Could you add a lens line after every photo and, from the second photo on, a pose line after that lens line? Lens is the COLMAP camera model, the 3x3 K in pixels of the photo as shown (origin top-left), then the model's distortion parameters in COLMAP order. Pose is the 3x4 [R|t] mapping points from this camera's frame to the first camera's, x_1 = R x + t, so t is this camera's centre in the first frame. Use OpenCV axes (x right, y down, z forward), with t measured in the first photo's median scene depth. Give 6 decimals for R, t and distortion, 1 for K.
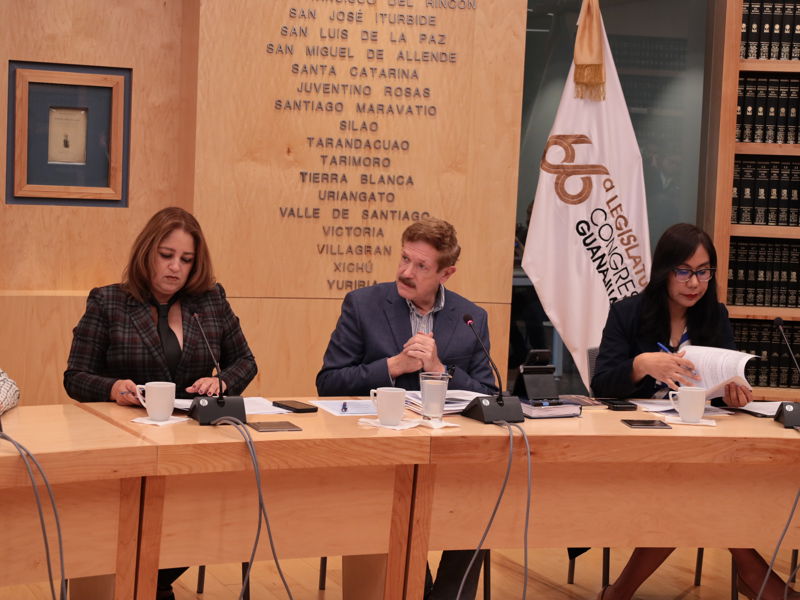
lens RADIAL K [[1491.9, 0, 400.0], [0, 1491.9, 300.0], [0, 0, 1]] dist [-0.017917, 0.039049]
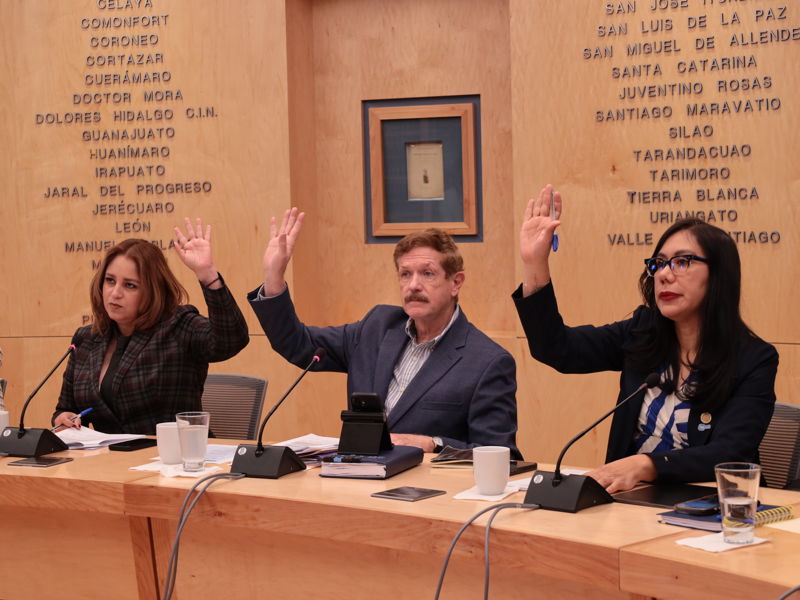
lens RADIAL K [[1541.4, 0, 400.0], [0, 1541.4, 300.0], [0, 0, 1]] dist [-0.008195, -0.063809]
pose [[0.685382, -0.016489, -0.727997, 0.484837], [-0.011497, 0.999374, -0.033460, 0.007196], [0.728093, 0.031302, 0.684763, 0.300043]]
